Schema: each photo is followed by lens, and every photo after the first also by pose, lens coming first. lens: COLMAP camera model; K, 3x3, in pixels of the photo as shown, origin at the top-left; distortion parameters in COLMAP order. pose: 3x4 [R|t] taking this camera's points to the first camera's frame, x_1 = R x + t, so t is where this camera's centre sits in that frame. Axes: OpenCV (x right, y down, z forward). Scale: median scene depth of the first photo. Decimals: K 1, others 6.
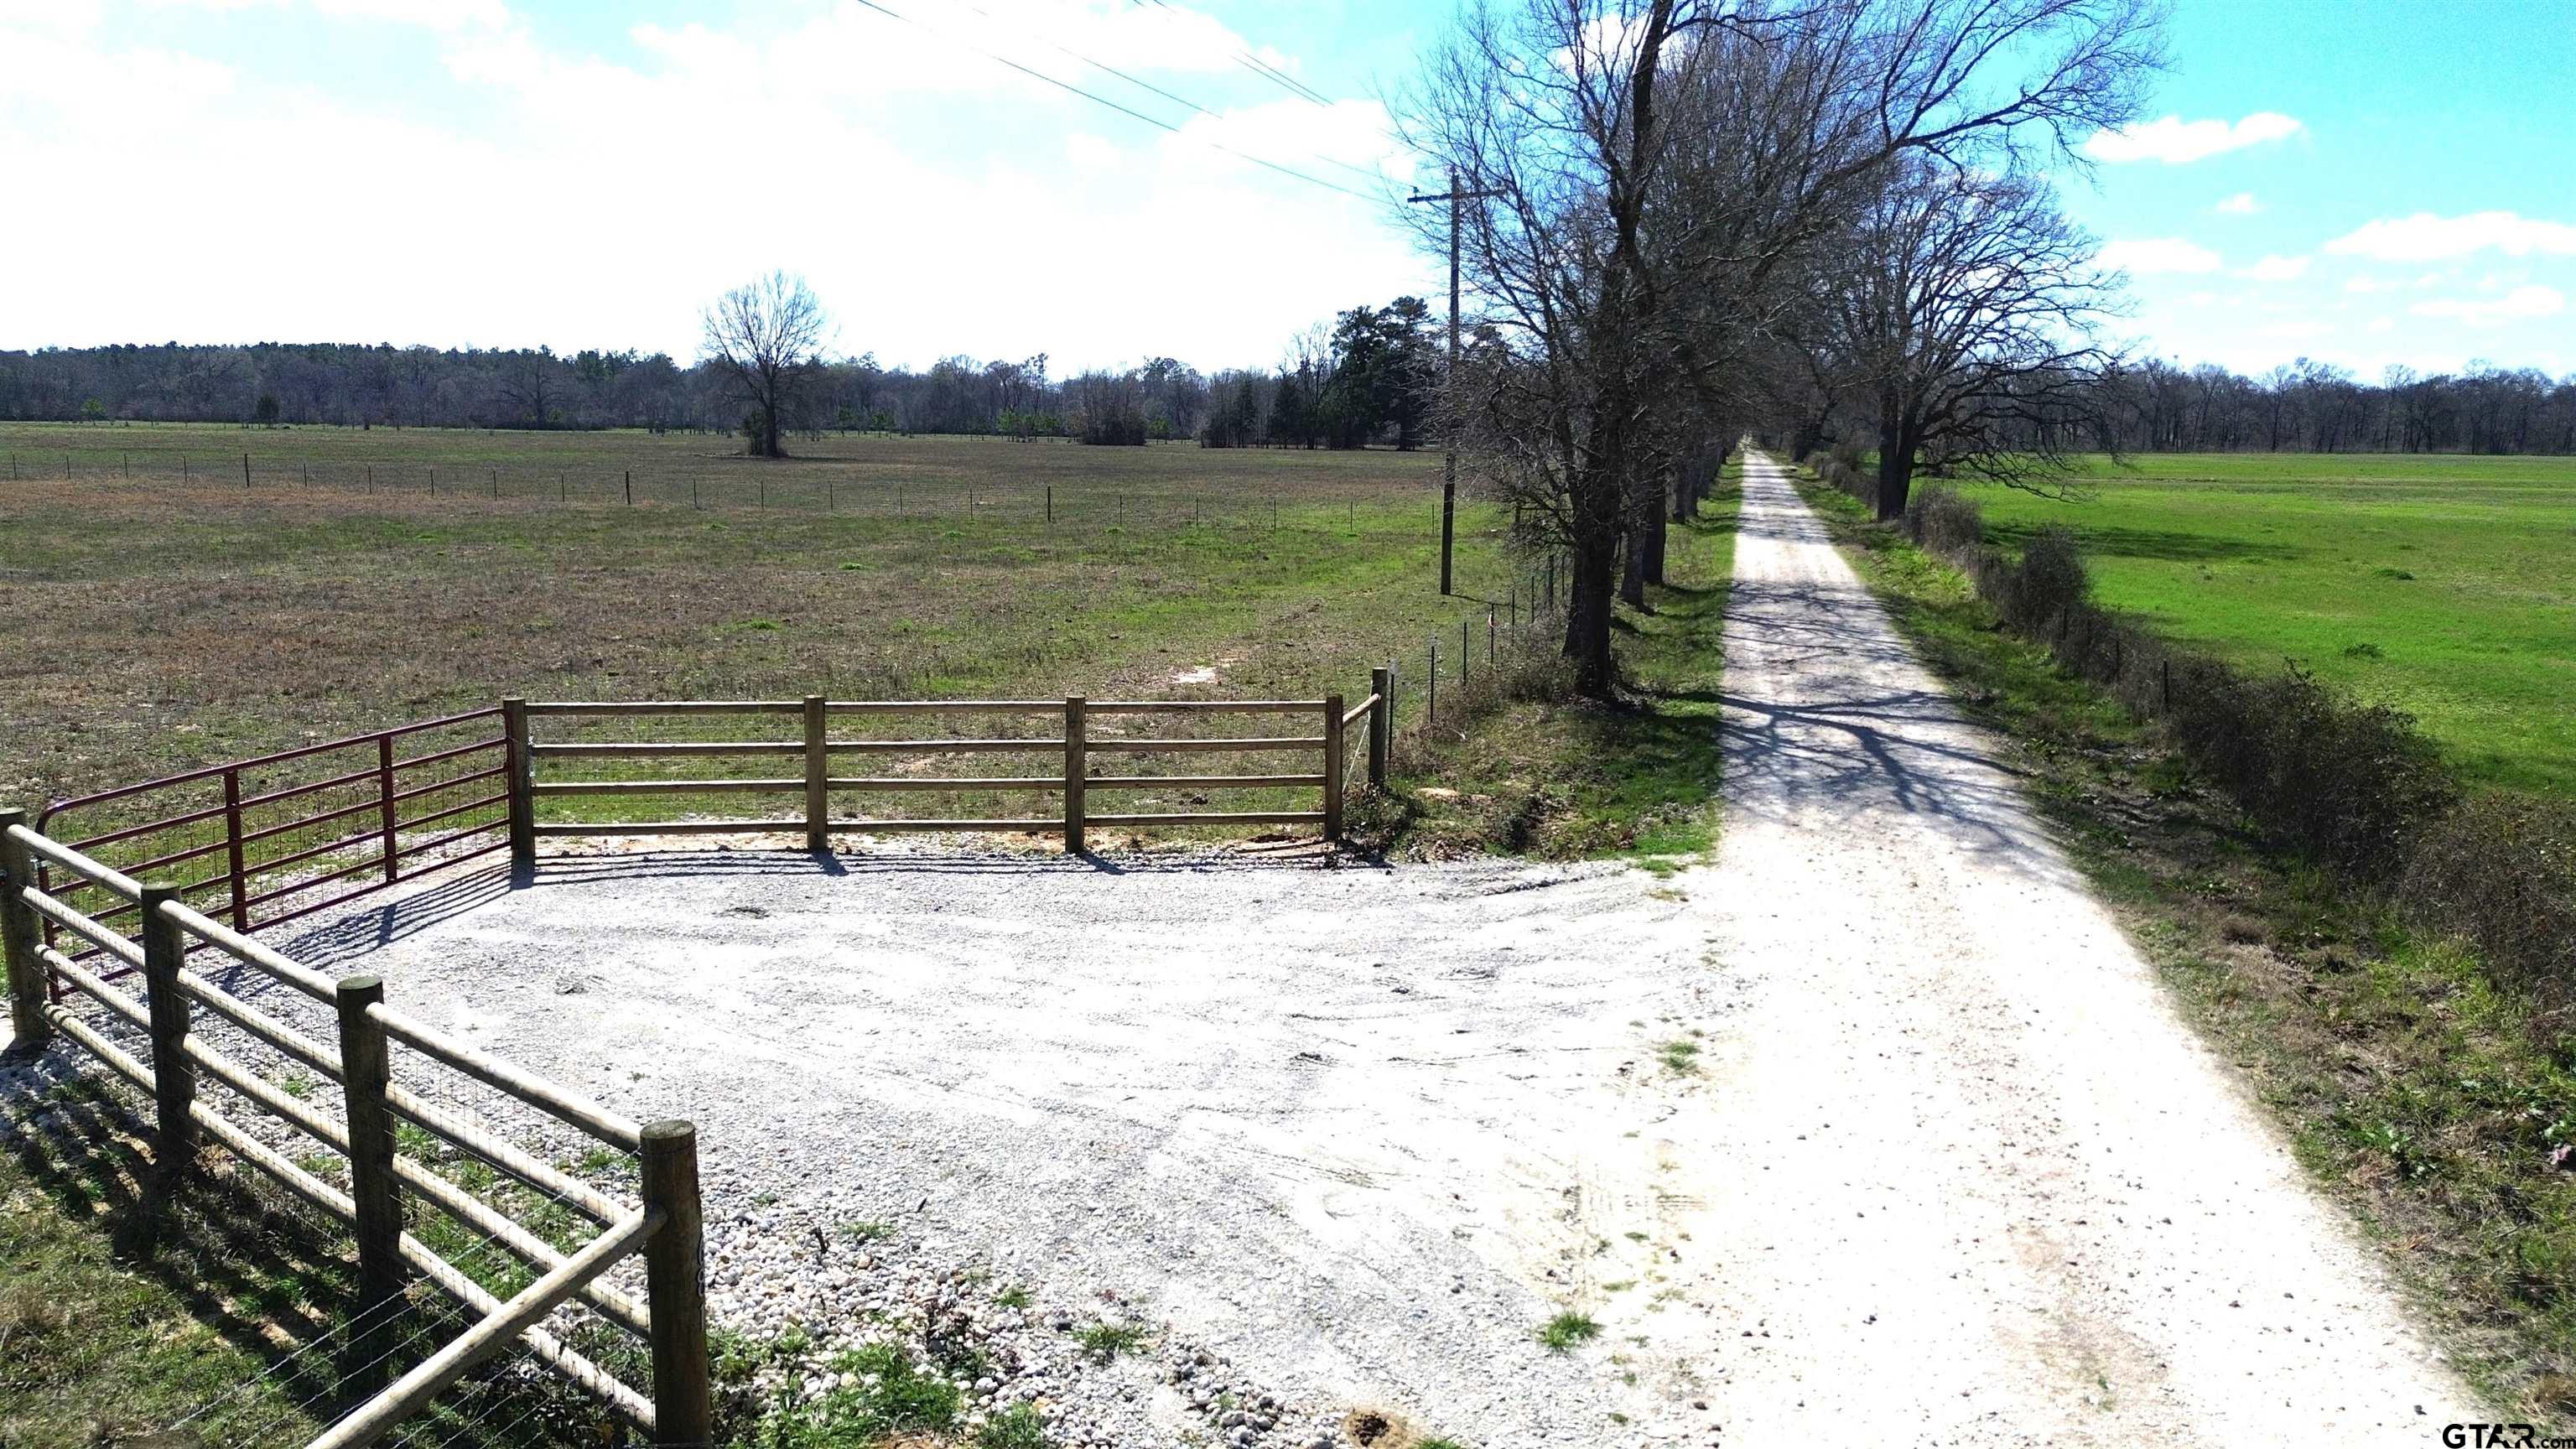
lens RADIAL K [[1799.2, 0, 1288.0], [0, 1799.2, 724.5], [0, 0, 1]] dist [0.073516, -0.077991]
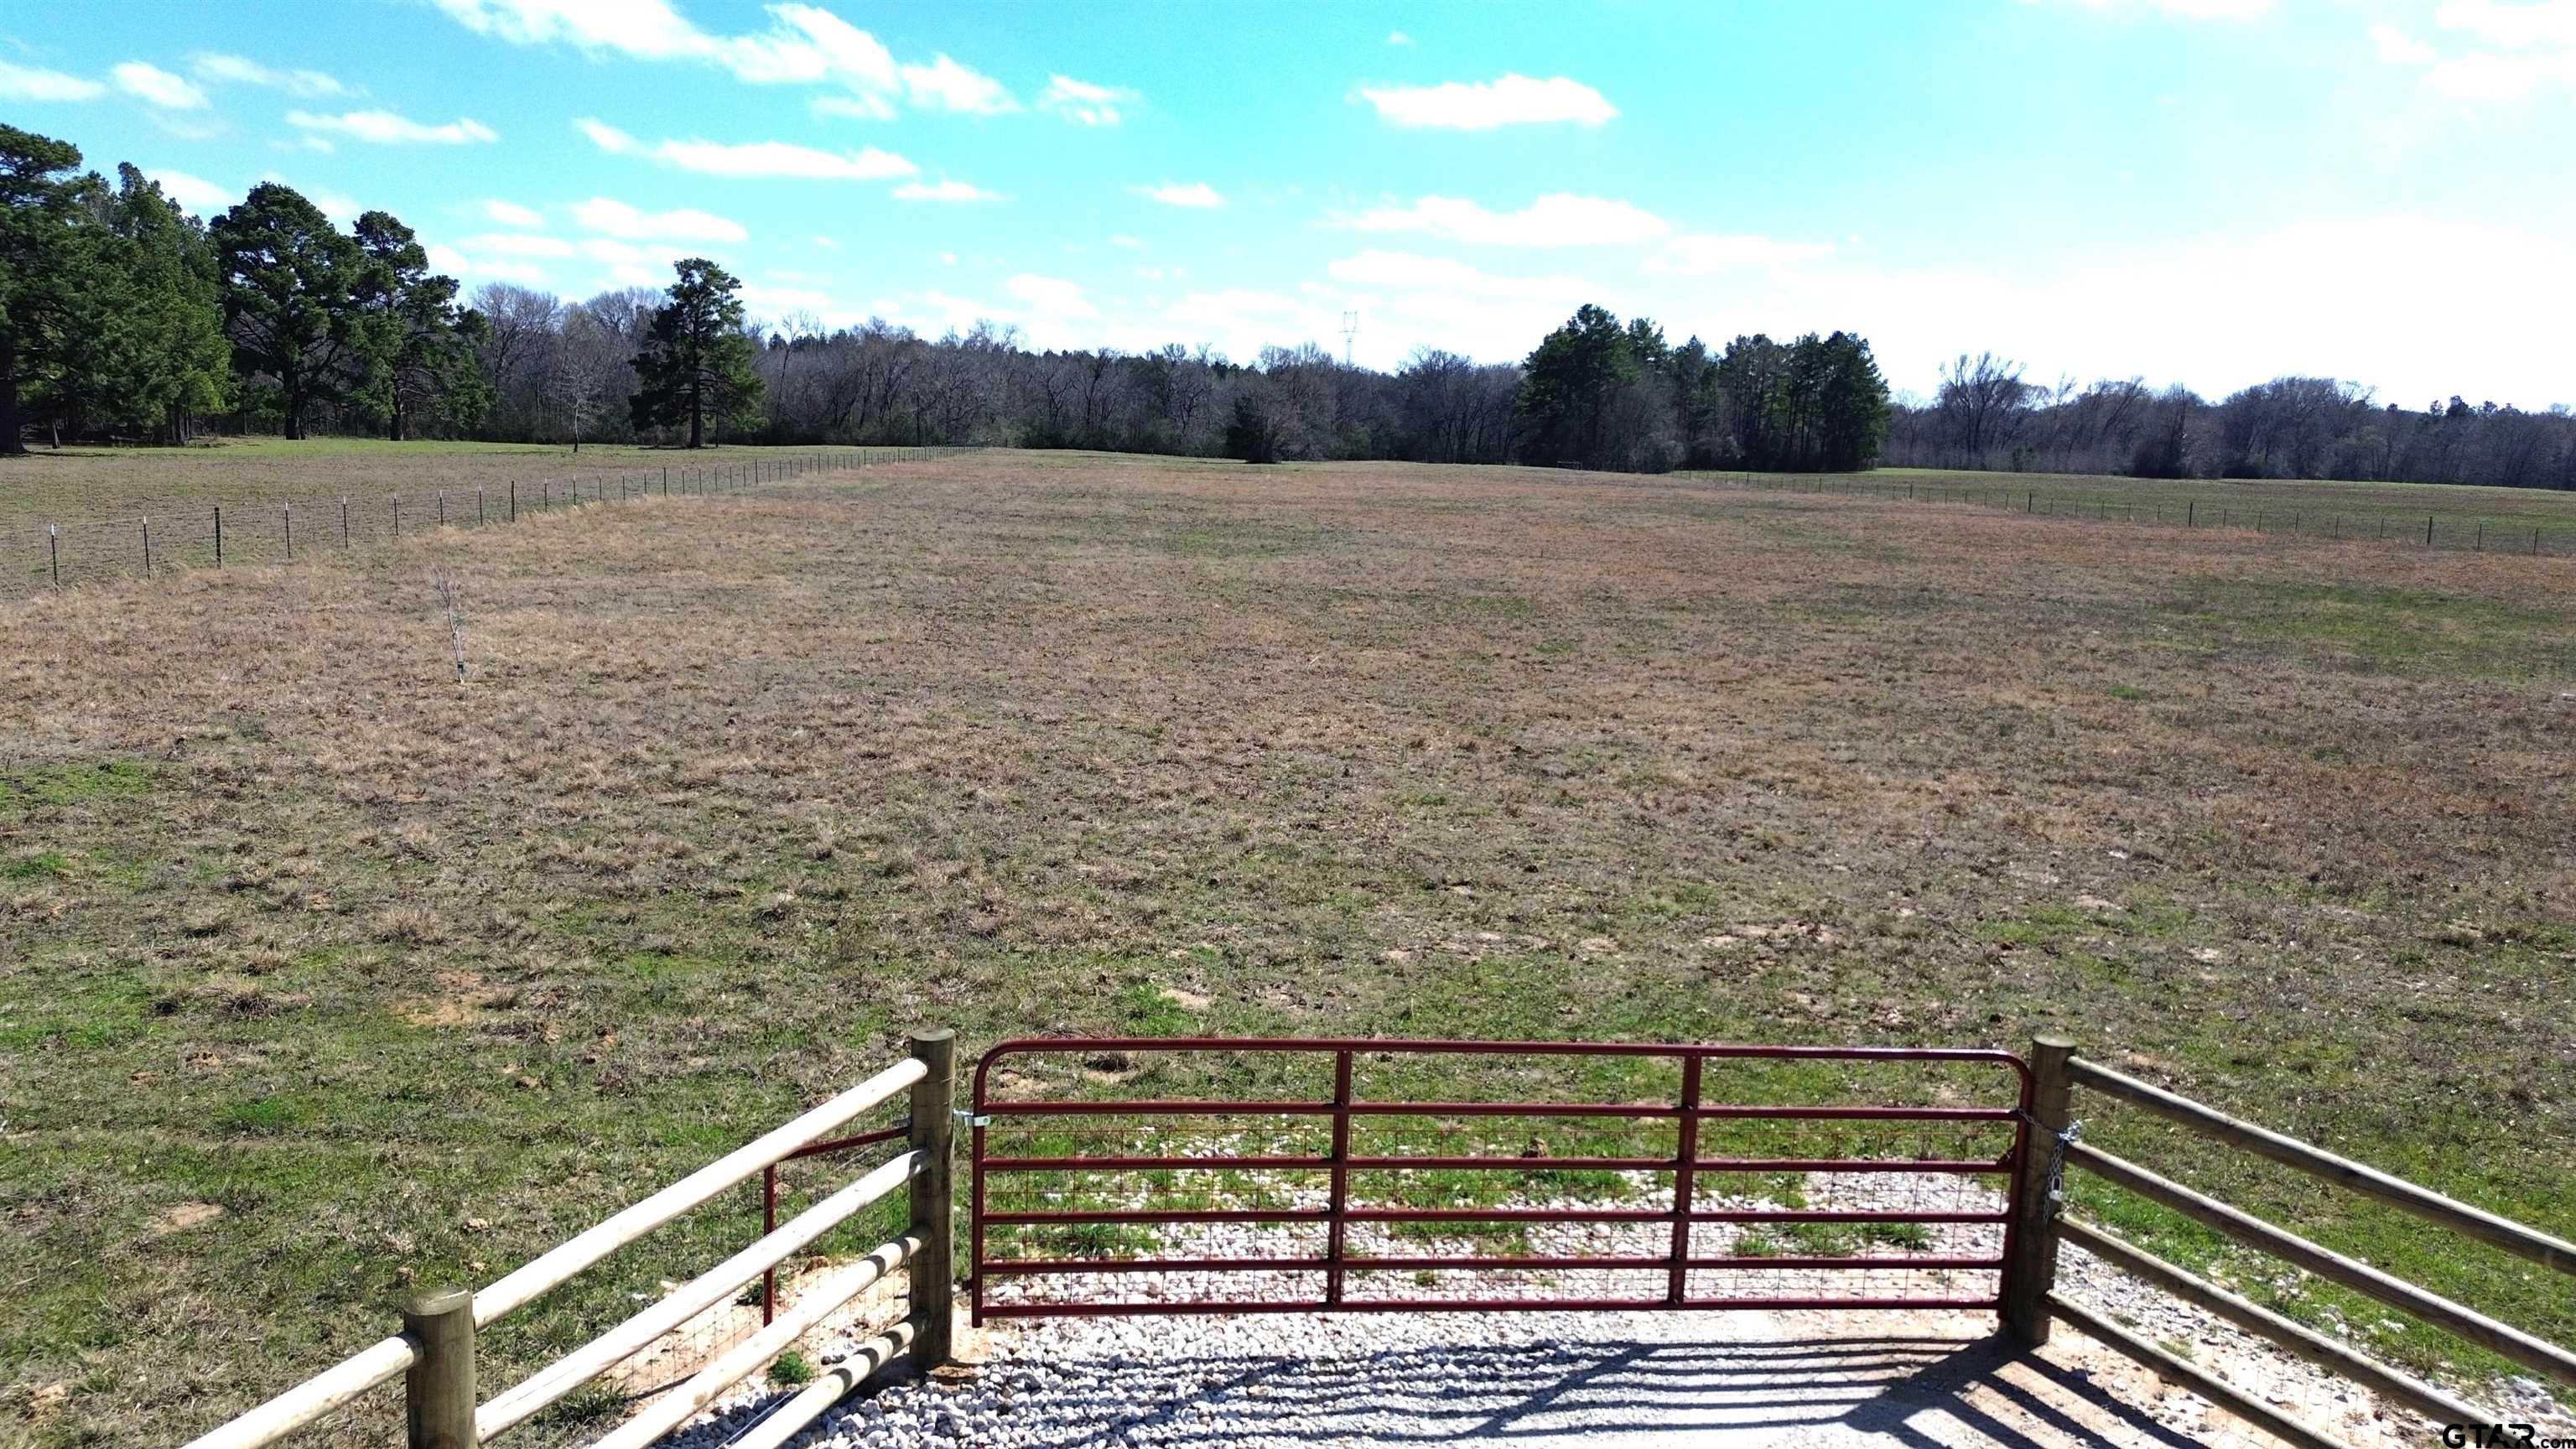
lens RADIAL K [[1799.2, 0, 1288.0], [0, 1799.2, 724.5], [0, 0, 1]] dist [0.073516, -0.077991]
pose [[0.304947, 0.148571, -0.940709, -0.018927], [-0.184717, 0.978227, 0.094617, -0.084467], [0.934284, 0.144912, 0.325751, 0.477113]]
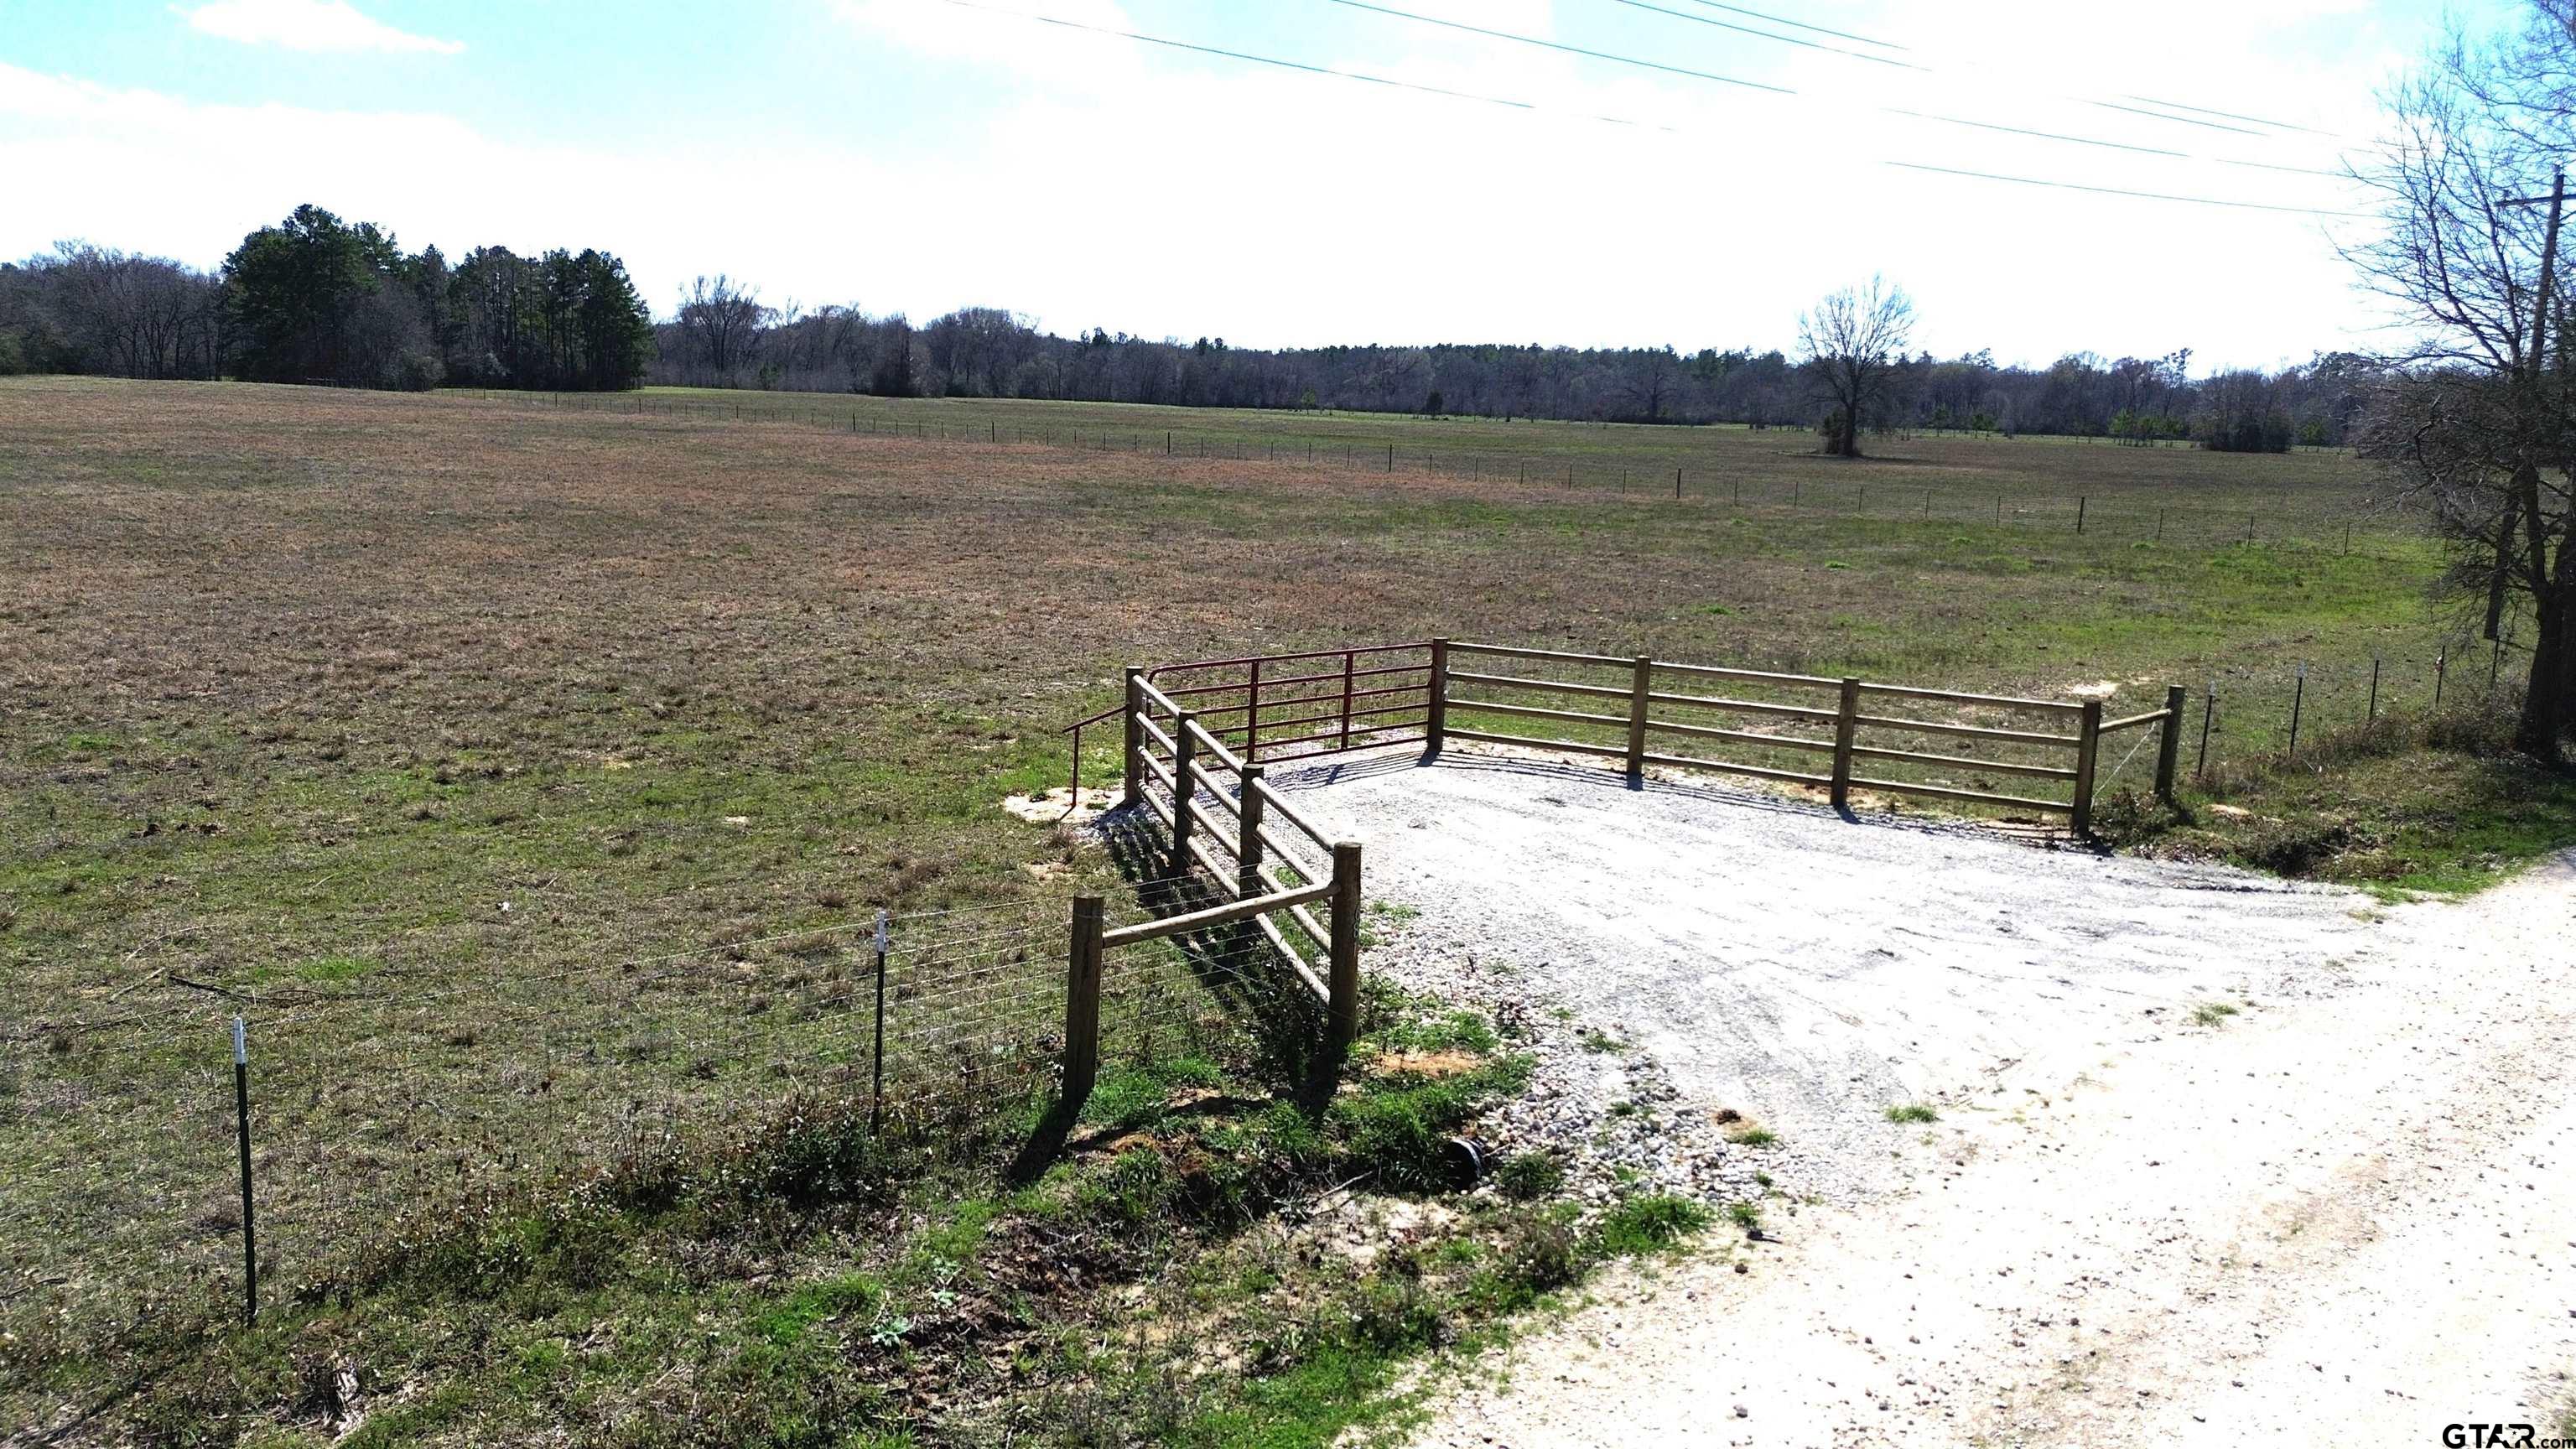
lens RADIAL K [[1799.2, 0, 1288.0], [0, 1799.2, 724.5], [0, 0, 1]] dist [0.073516, -0.077991]
pose [[0.832733, 0.115459, -0.541503, 0.187663], [-0.114200, 0.992803, 0.036065, 0.012000], [0.541770, 0.031807, 0.839925, -0.188321]]
